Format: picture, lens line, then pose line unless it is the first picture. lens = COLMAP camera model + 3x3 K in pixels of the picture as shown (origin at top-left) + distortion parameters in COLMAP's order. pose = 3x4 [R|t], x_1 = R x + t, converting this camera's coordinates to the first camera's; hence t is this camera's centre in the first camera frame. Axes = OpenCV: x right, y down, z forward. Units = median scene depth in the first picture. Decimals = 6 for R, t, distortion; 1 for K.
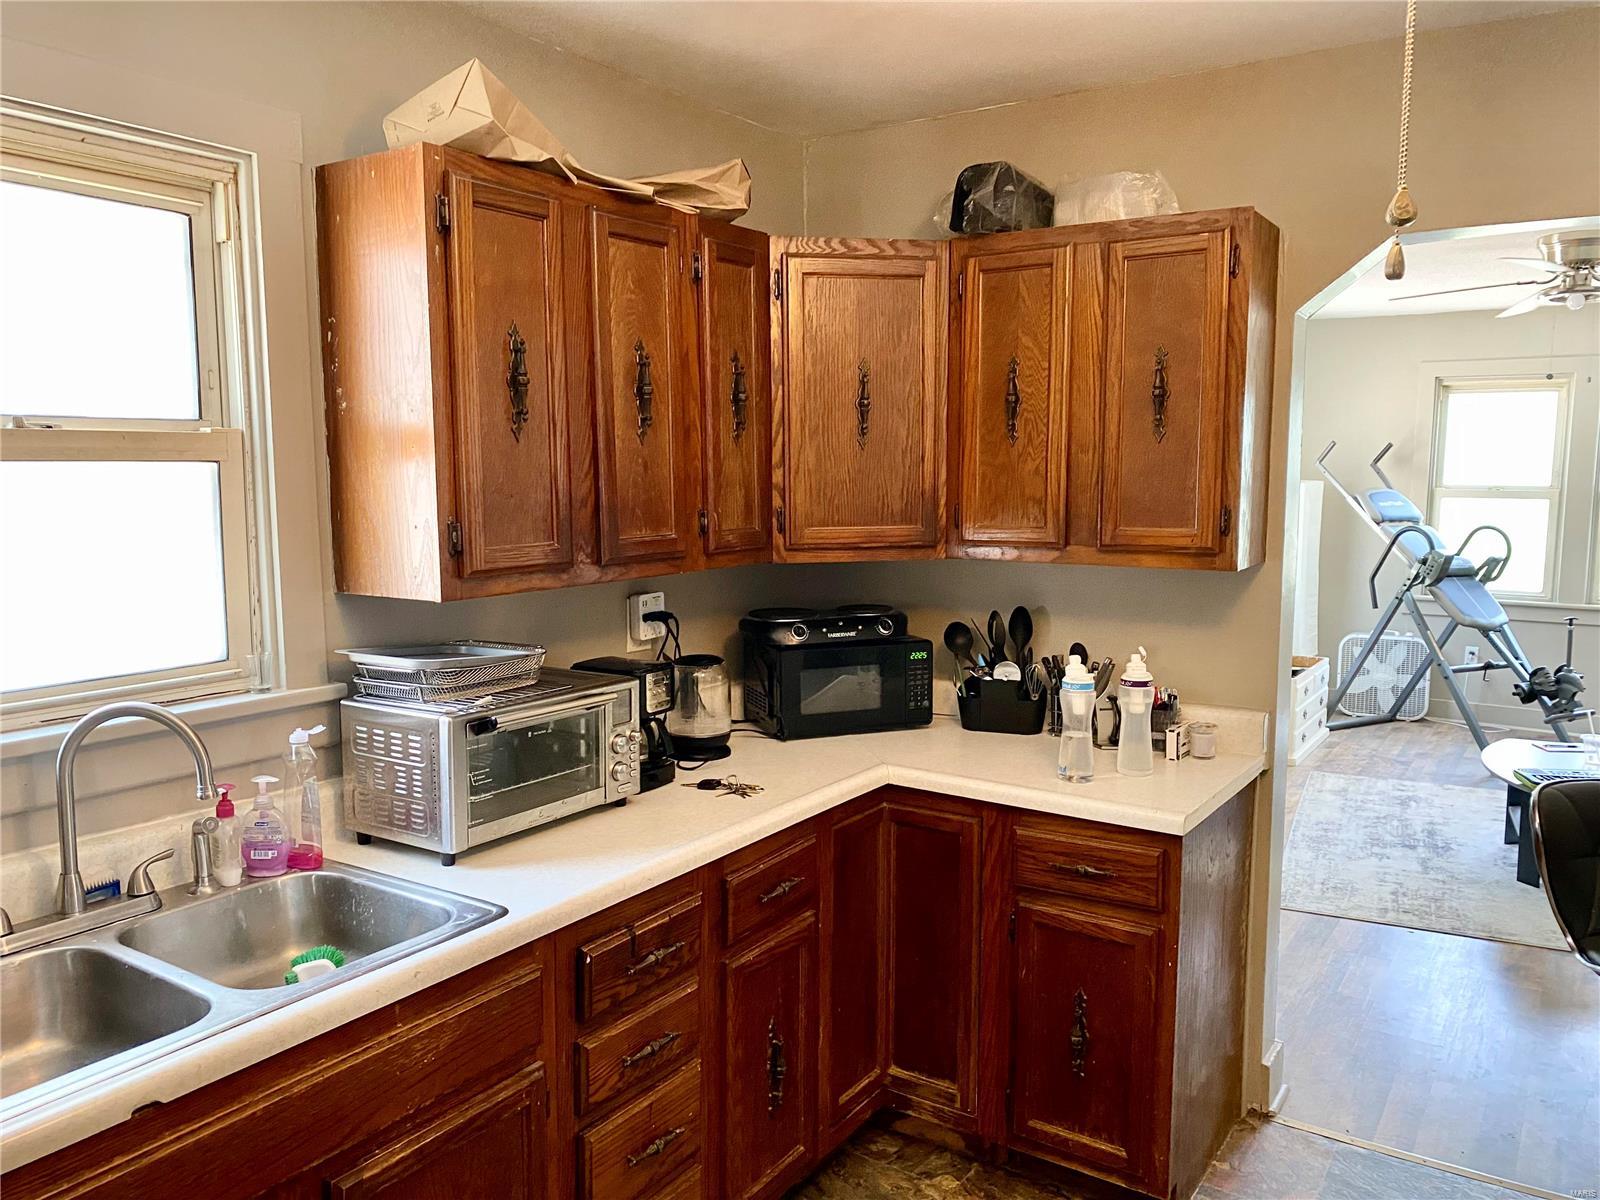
lens RADIAL K [[1224.6, 0, 801.5], [0, 1224.6, 600.3], [0, 0, 1]] dist [0.056534, -0.052398]
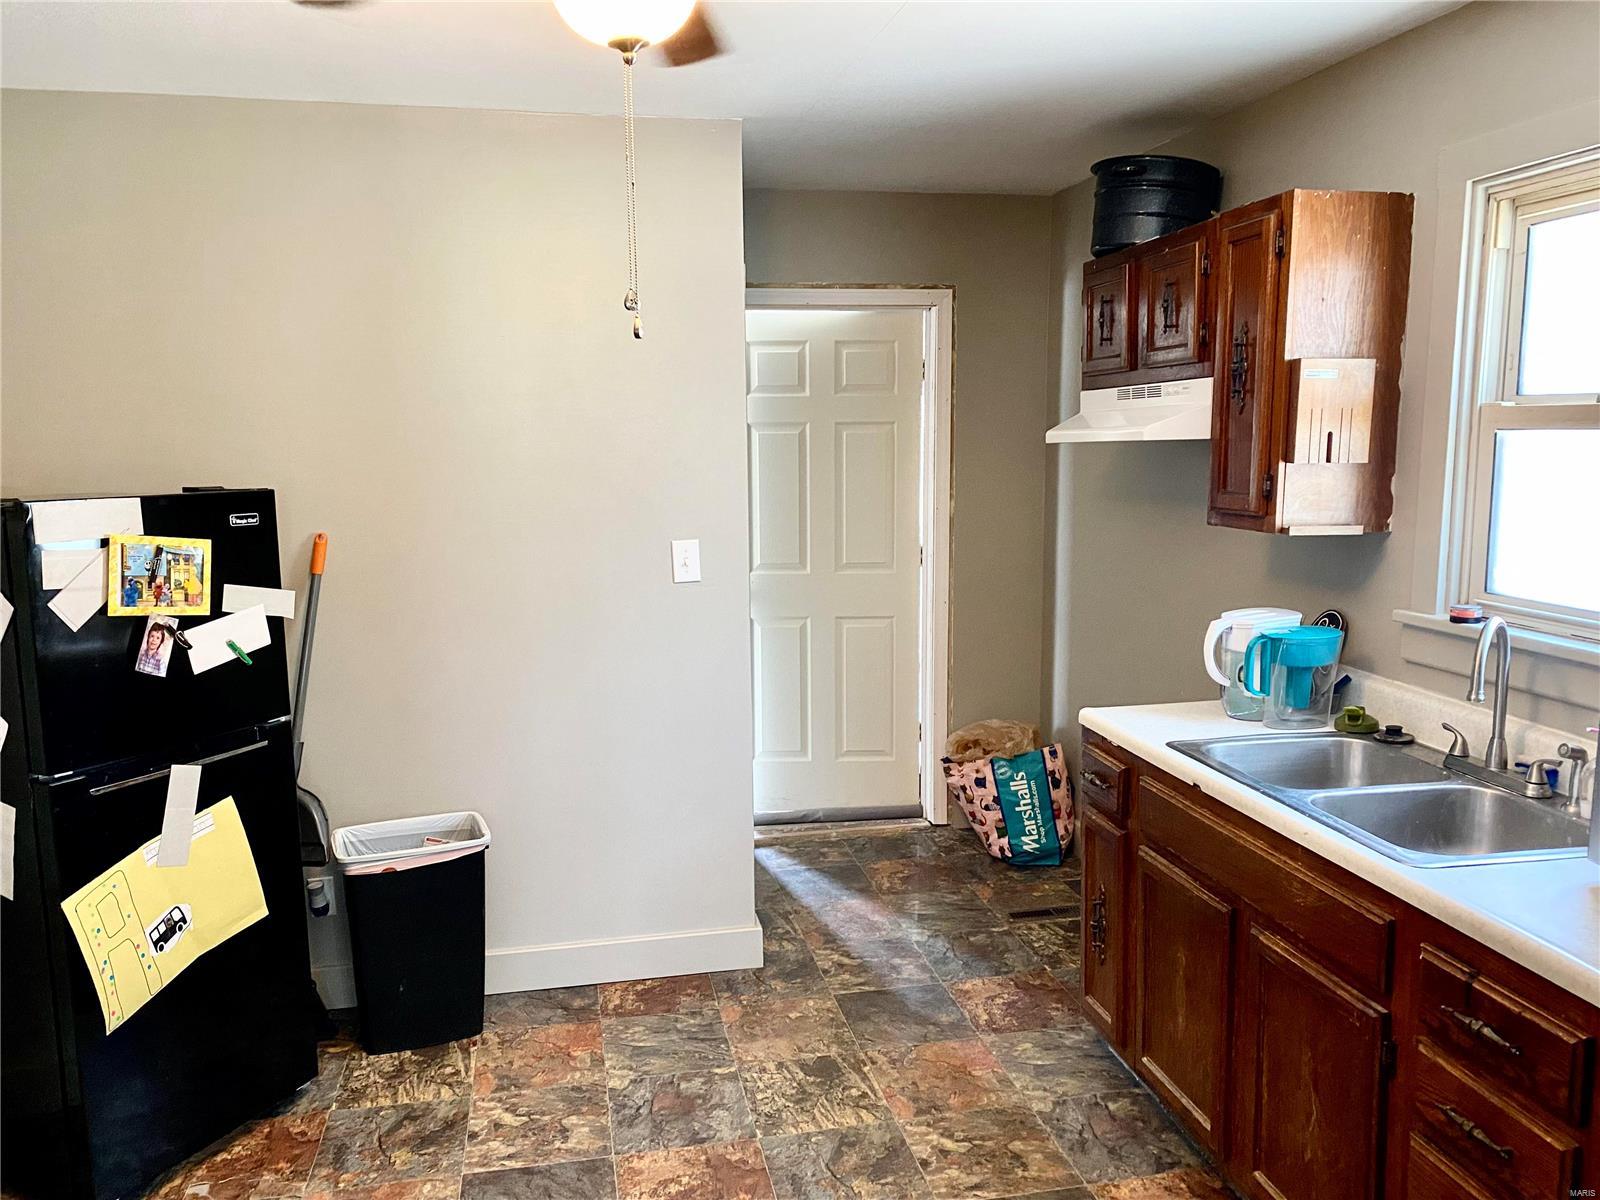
lens RADIAL K [[1224.6, 0, 797.6], [0, 1224.6, 601.9], [0, 0, 1]] dist [0.056534, -0.052398]
pose [[-0.699339, 0.088451, -0.709296, 0.881703], [-0.093636, 0.972426, 0.213586, -0.149293], [0.708630, 0.215785, -0.671774, 1.313528]]
